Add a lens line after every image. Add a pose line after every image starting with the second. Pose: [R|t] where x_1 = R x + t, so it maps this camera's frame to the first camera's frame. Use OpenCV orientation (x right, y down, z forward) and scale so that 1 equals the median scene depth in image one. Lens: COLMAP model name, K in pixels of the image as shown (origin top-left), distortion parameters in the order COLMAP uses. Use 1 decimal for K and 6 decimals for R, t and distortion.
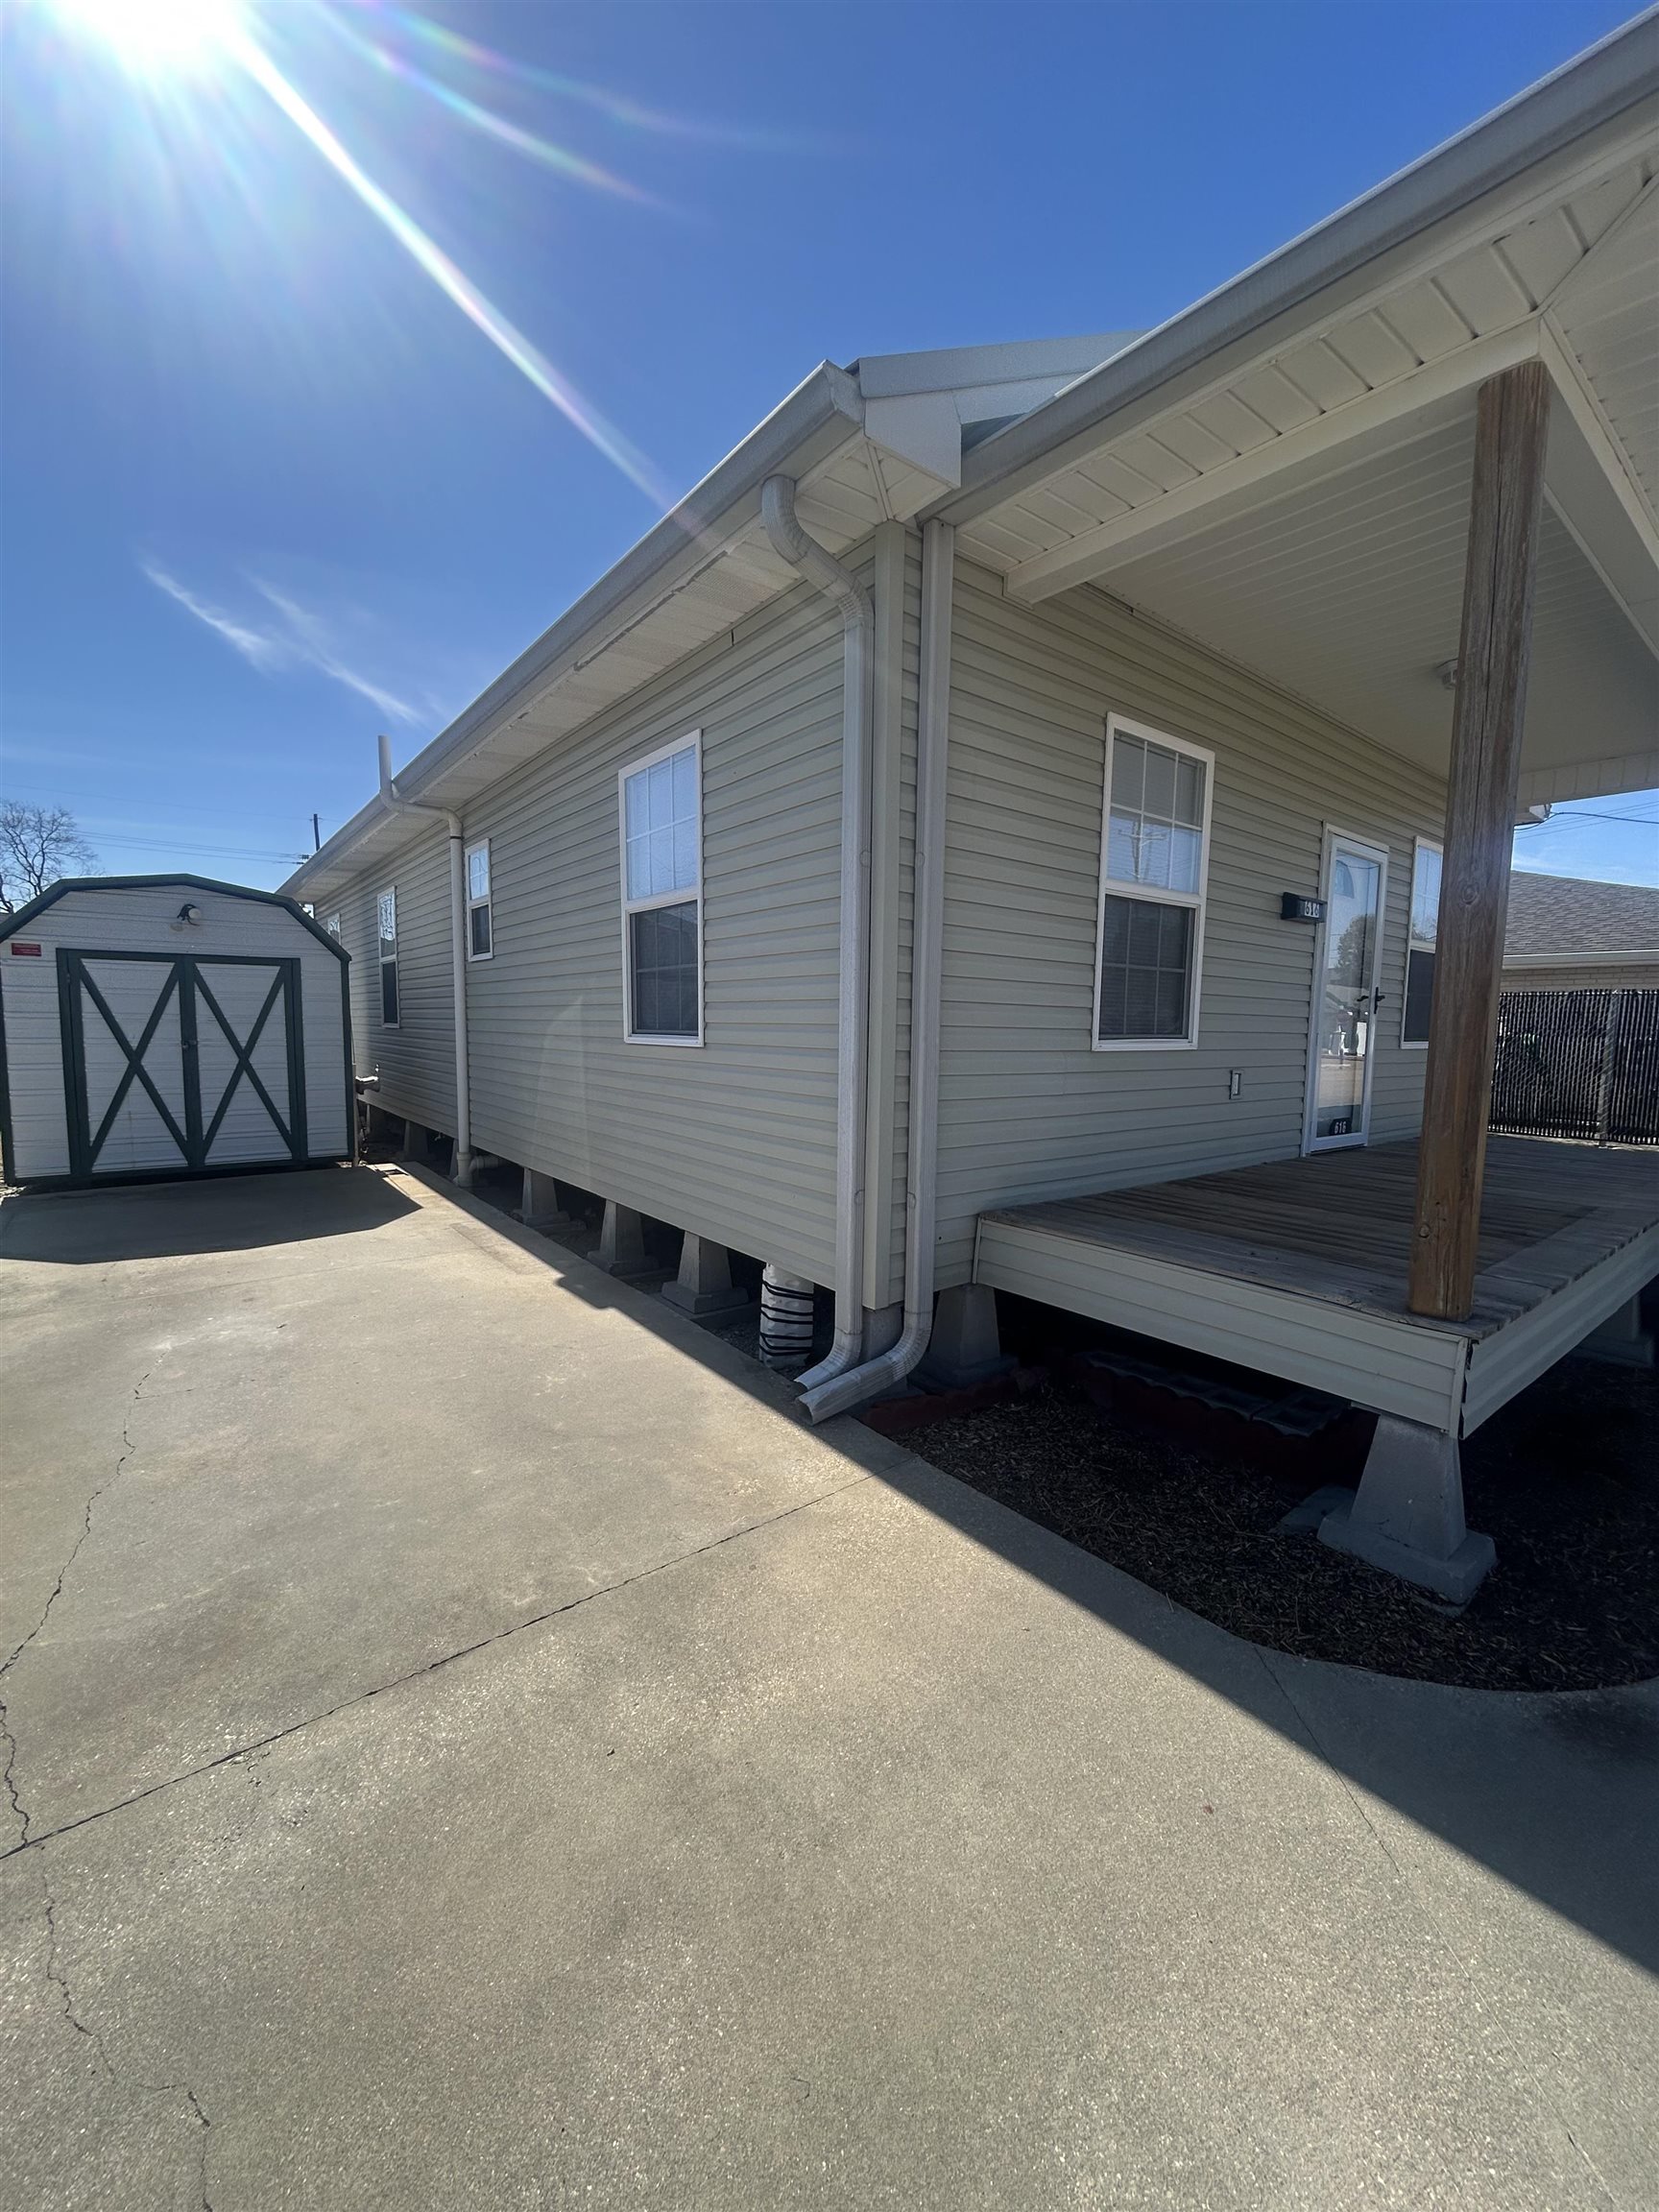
lens RADIAL K [[893.7, 0, 835.8], [0, 893.7, 1098.9], [0, 0, 1]] dist [-0.000287, -0.000167]
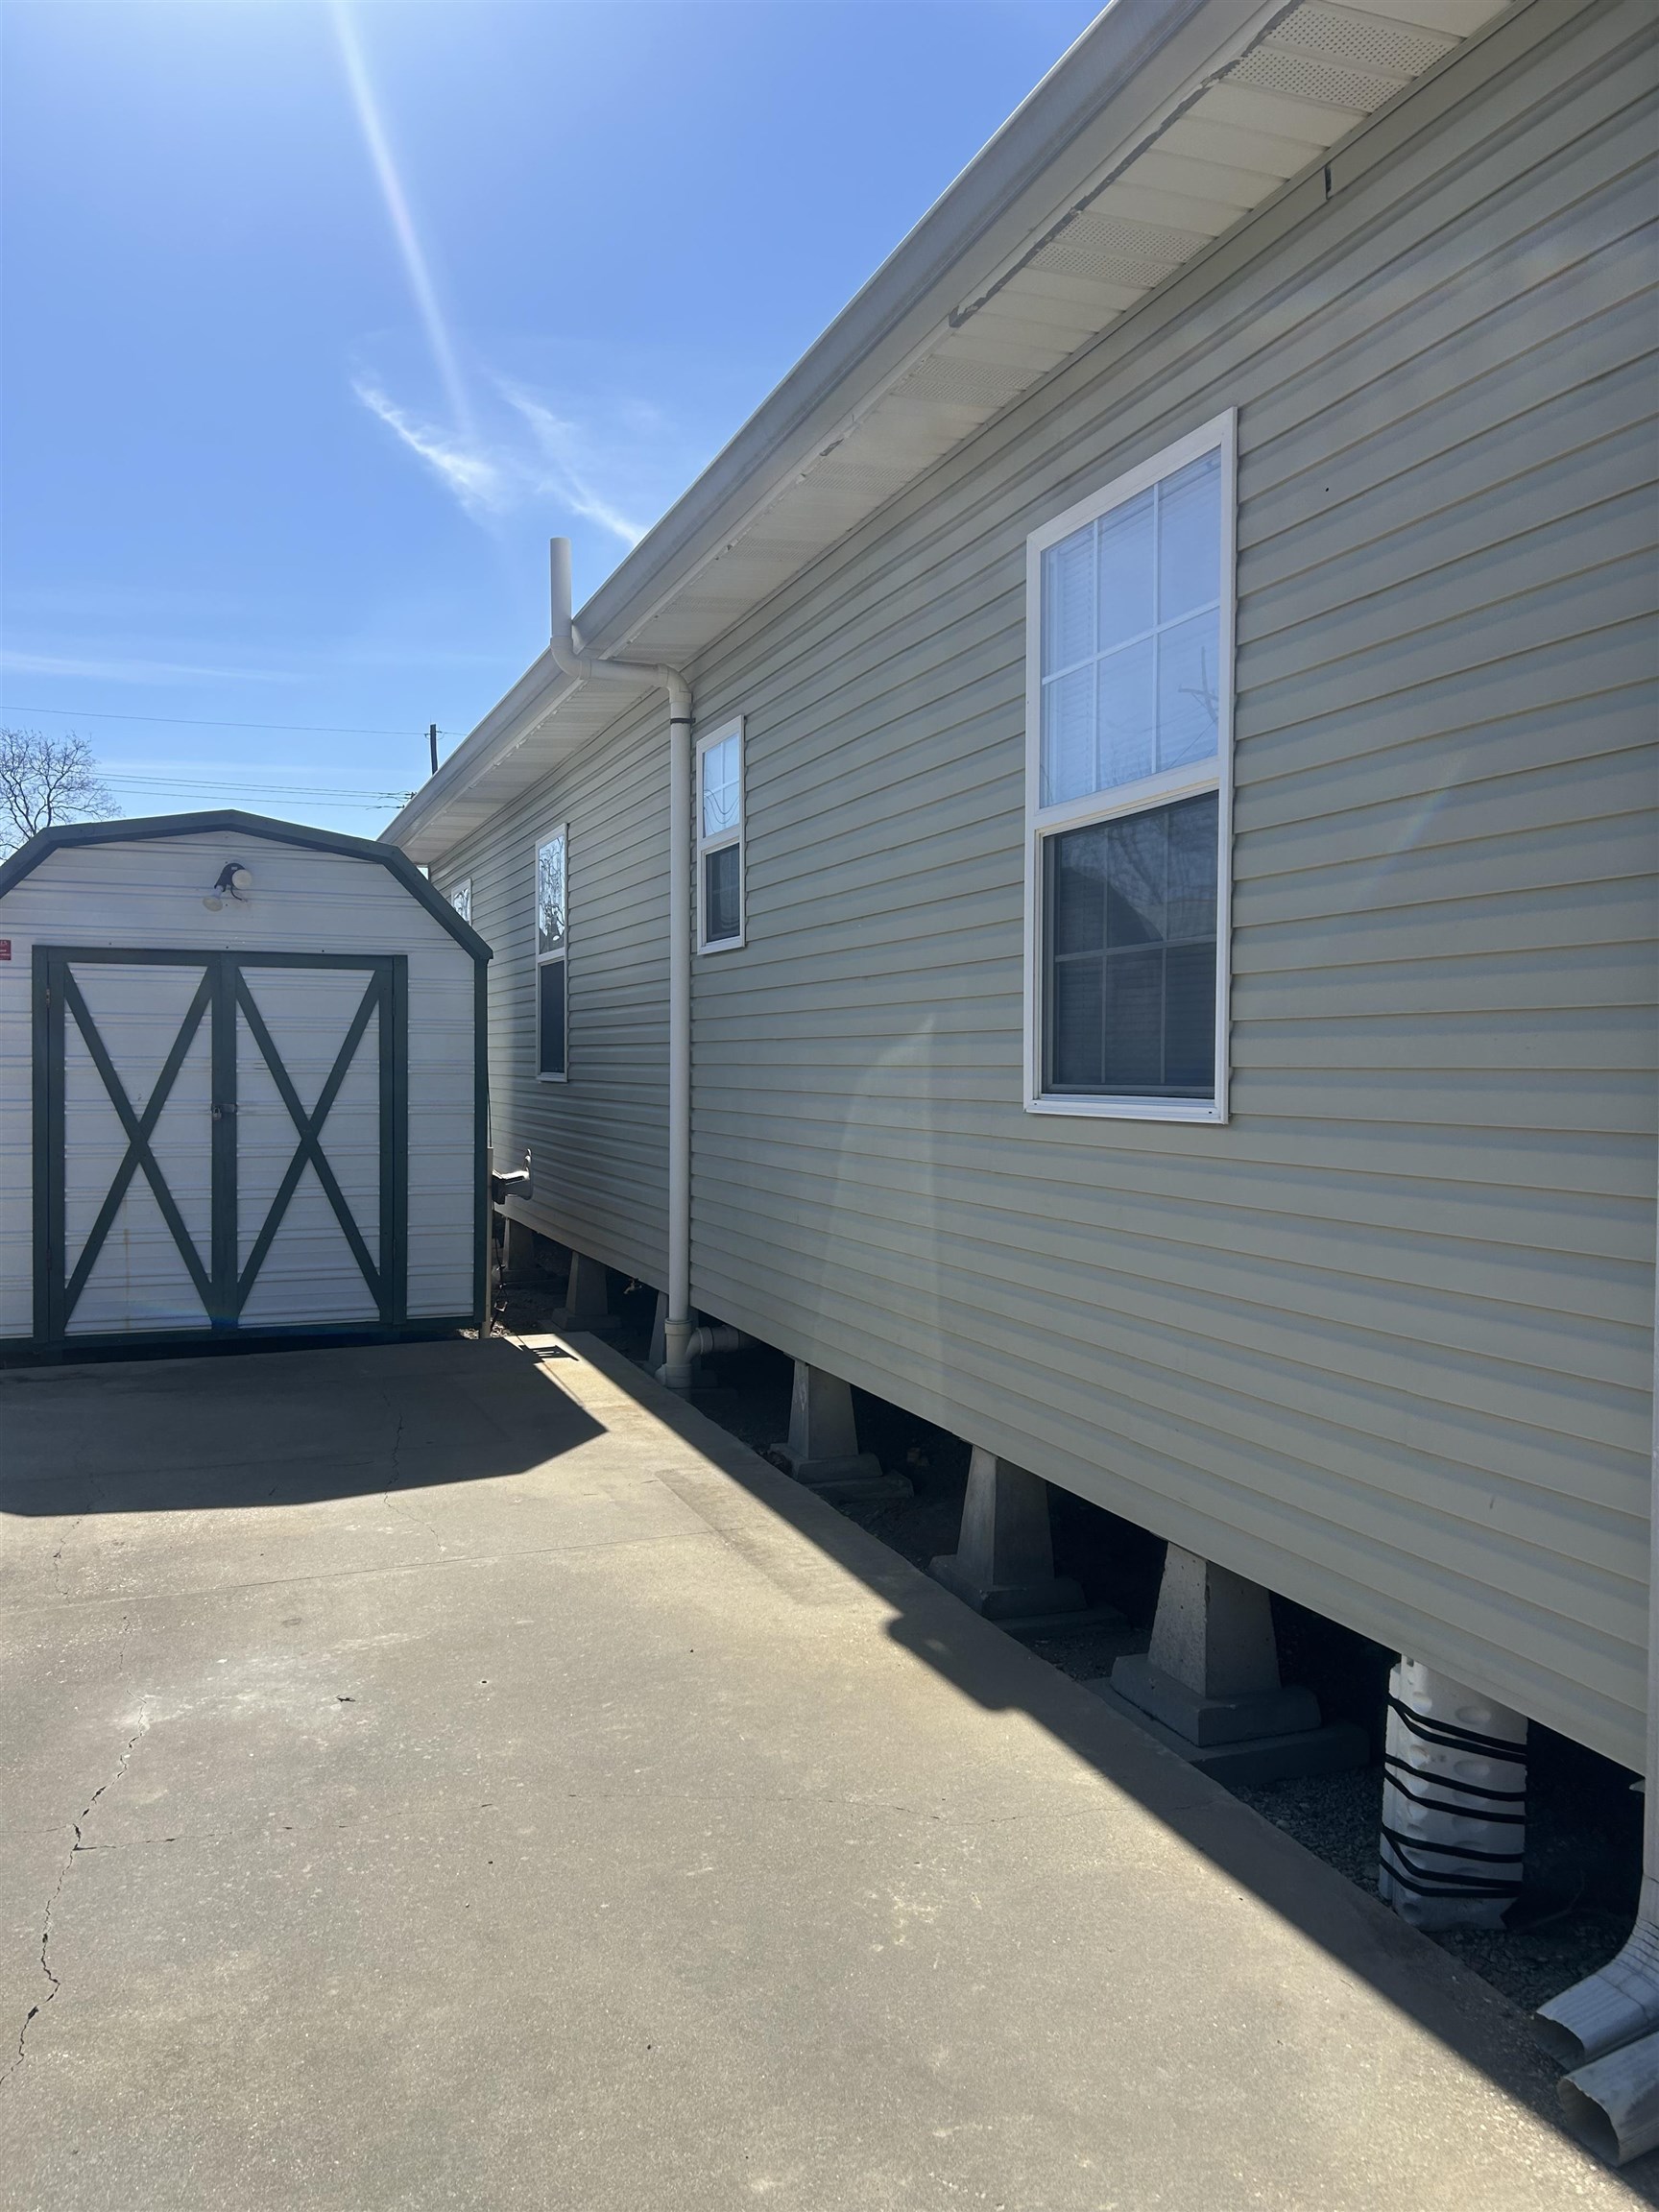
lens RADIAL K [[1643.2, 0, 844.7], [0, 1643.2, 1101.9], [0, 0, 1]] dist [0.056731, -0.058903]
pose [[0.962564, 0.002476, -0.271042, -0.096740], [-0.020298, 0.997809, -0.062970, -0.012707], [0.270292, 0.066115, 0.960506, 0.153326]]
